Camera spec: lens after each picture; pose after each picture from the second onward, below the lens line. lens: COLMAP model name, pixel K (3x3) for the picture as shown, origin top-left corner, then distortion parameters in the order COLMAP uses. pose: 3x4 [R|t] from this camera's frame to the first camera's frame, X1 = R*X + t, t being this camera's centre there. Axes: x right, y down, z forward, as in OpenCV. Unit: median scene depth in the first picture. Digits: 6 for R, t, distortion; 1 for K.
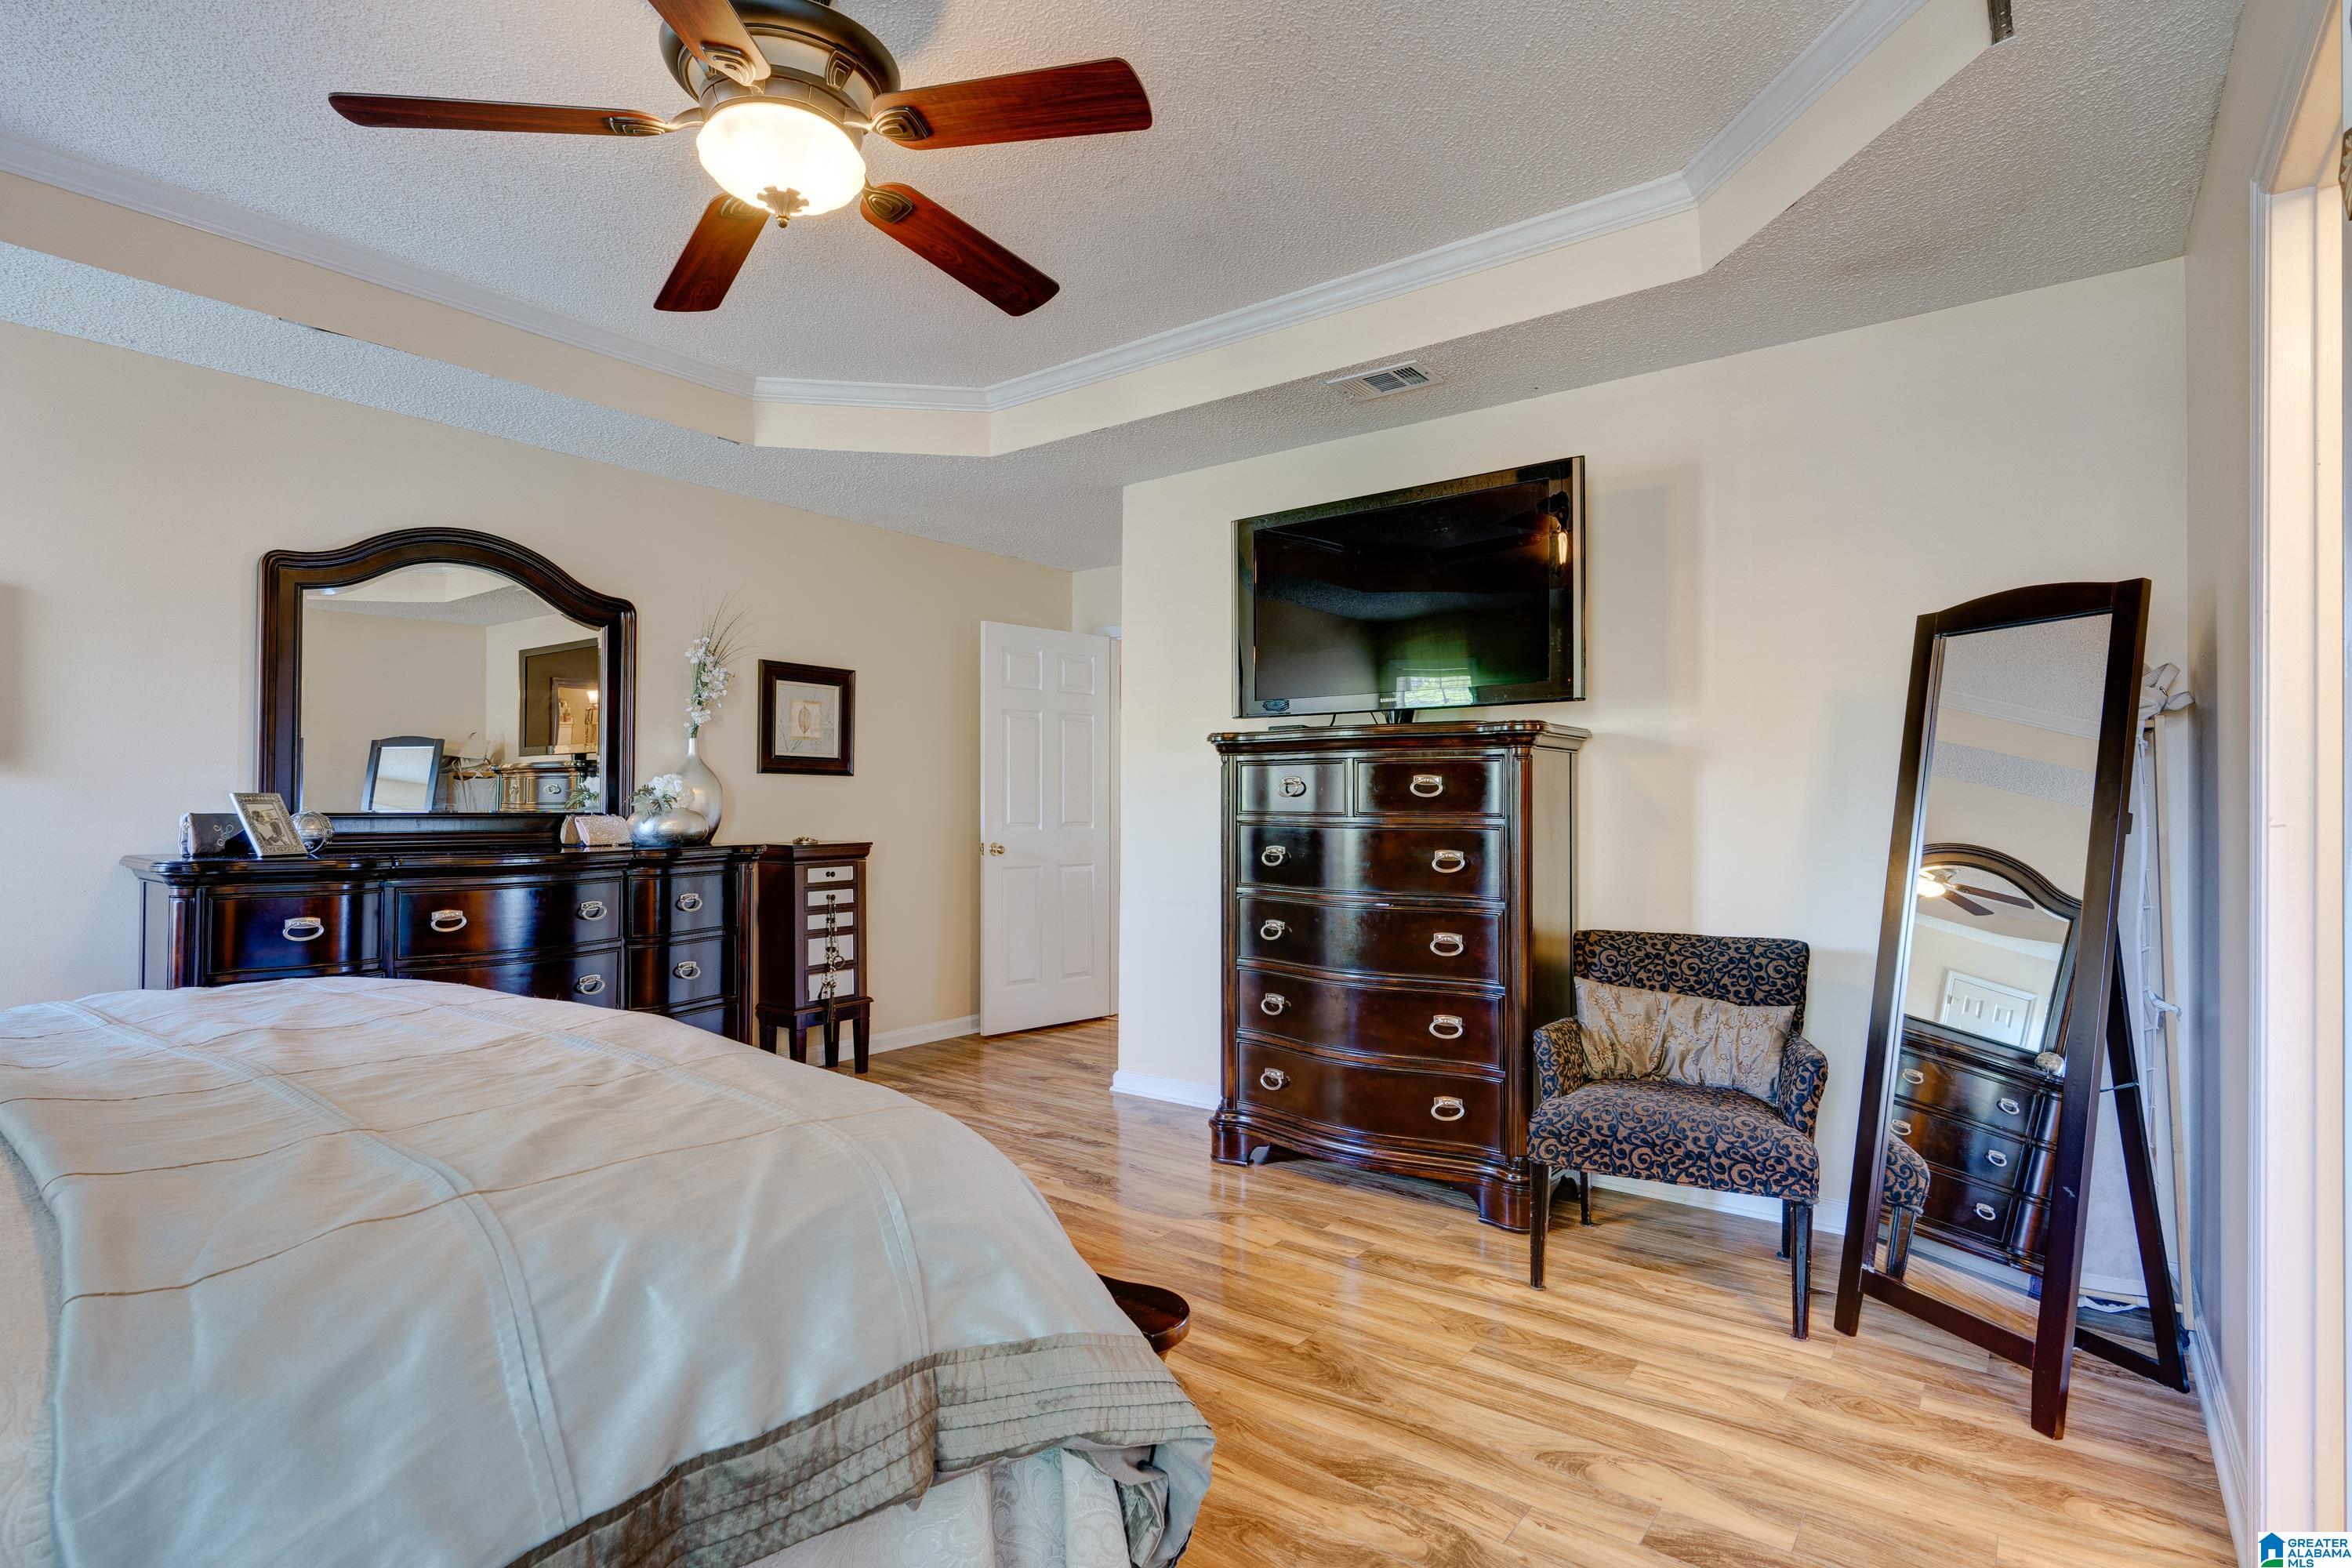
lens RADIAL K [[1145.1, 0, 1174.0], [0, 1145.1, 780.0], [0, 0, 1]] dist [-0.002047, 0.001786]
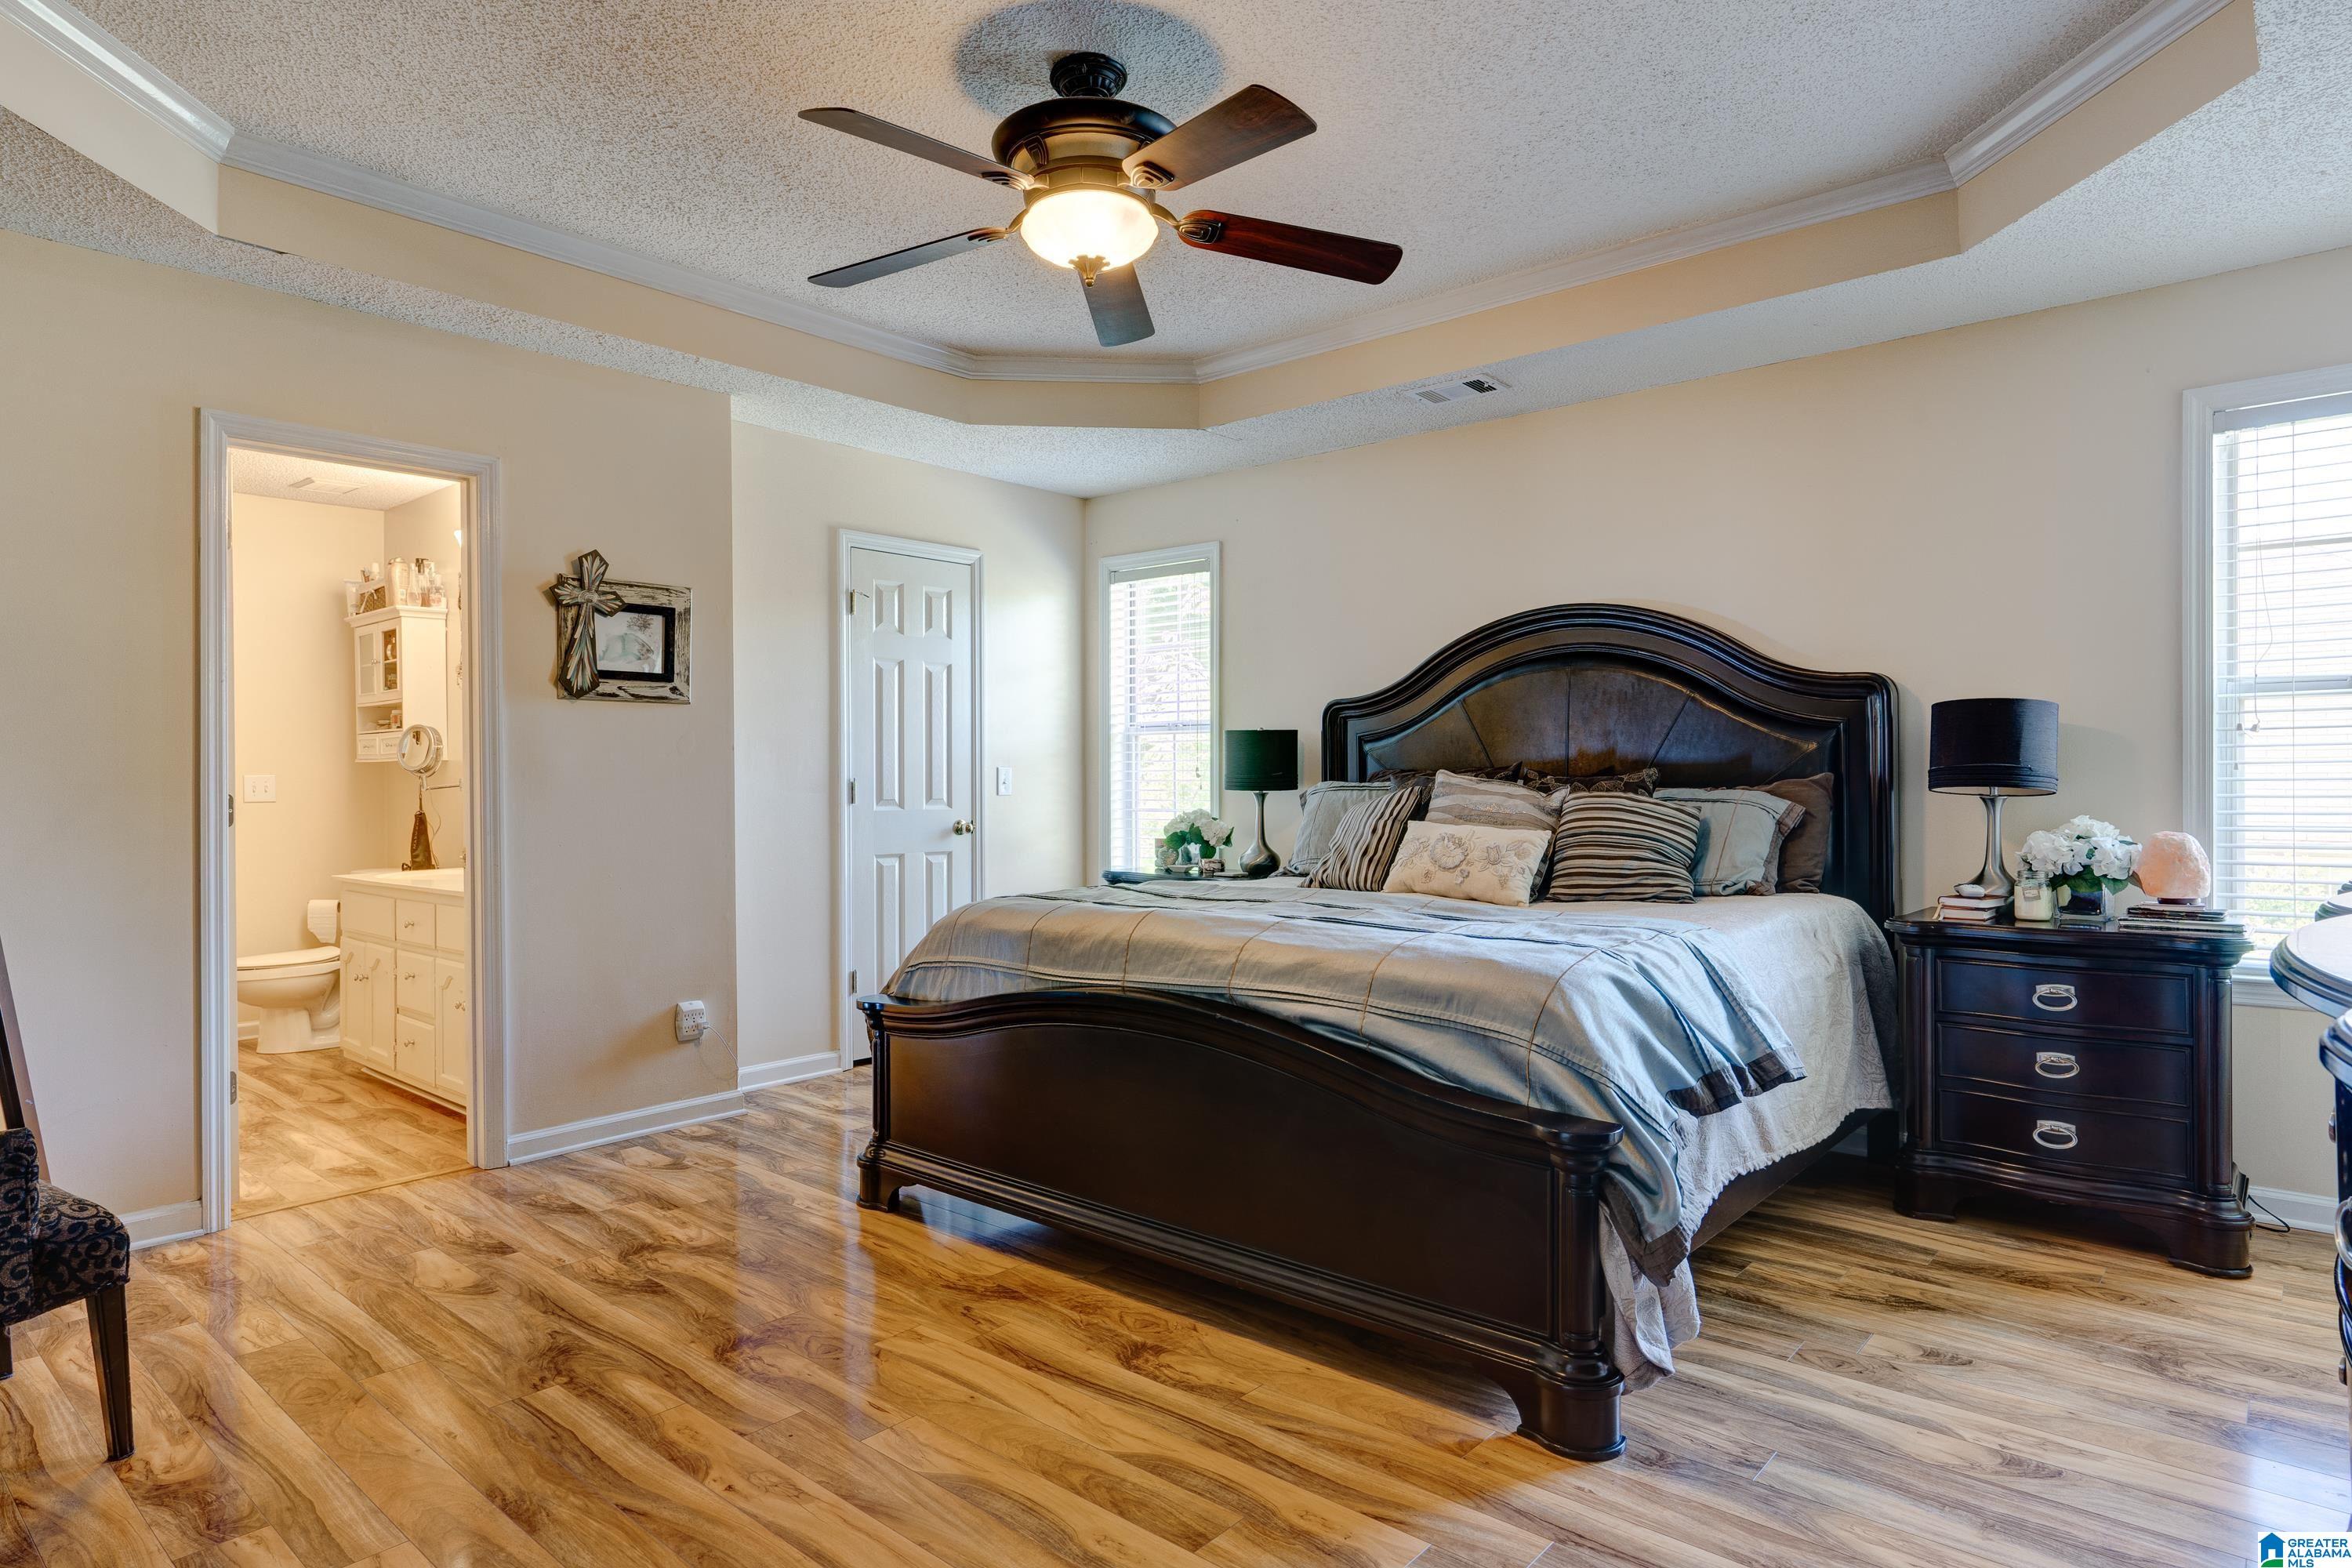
lens RADIAL K [[1327.5, 0, 1175.9], [0, 1327.5, 777.4], [0, 0, 1]] dist [-0.003952, -0.001097]
pose [[-0.997697, 0.004050, 0.067706, -0.288793], [0.002827, 0.999831, -0.018143, 0.028087], [-0.067768, -0.017909, -0.997540, 1.306349]]
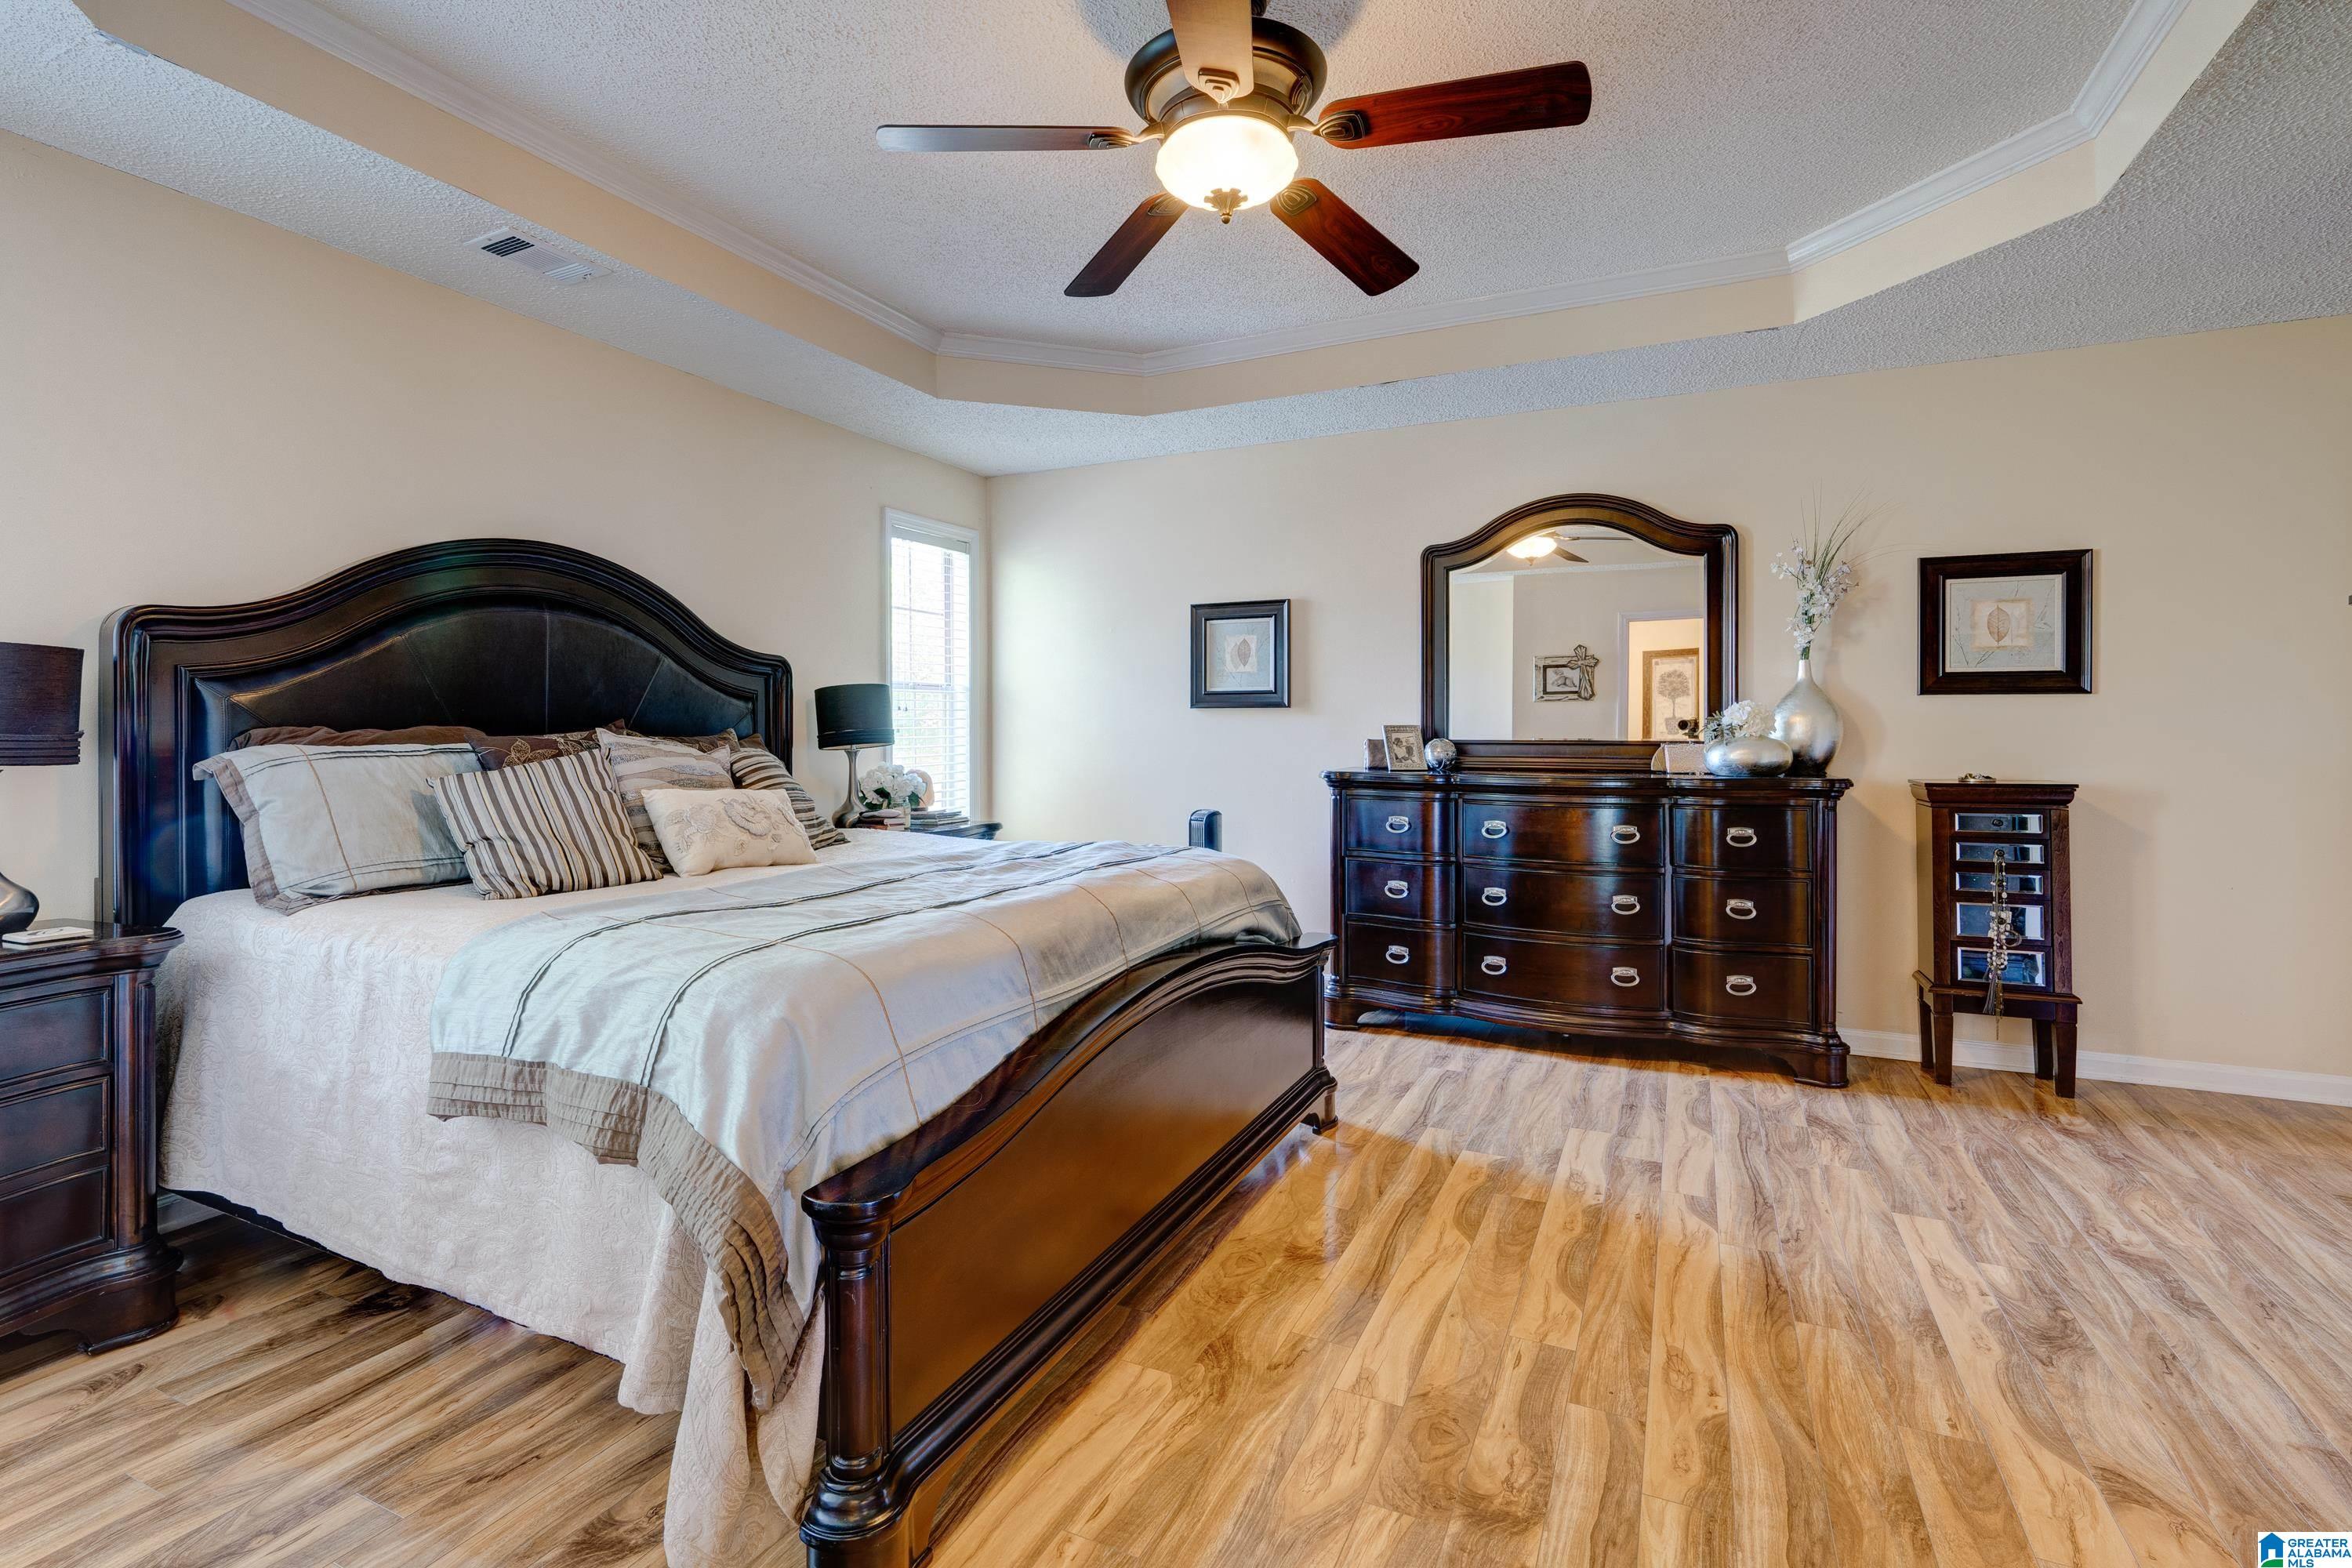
lens RADIAL K [[1082.1, 0, 1165.5], [0, 1082.1, 738.4], [0, 0, 1]] dist [-0.007690, 0.001005]
pose [[0.199399, 0.000886, -0.979918, 0.383439], [0.020803, 0.999770, 0.005137, 0.012960], [0.979698, -0.021410, 0.199335, 0.398861]]
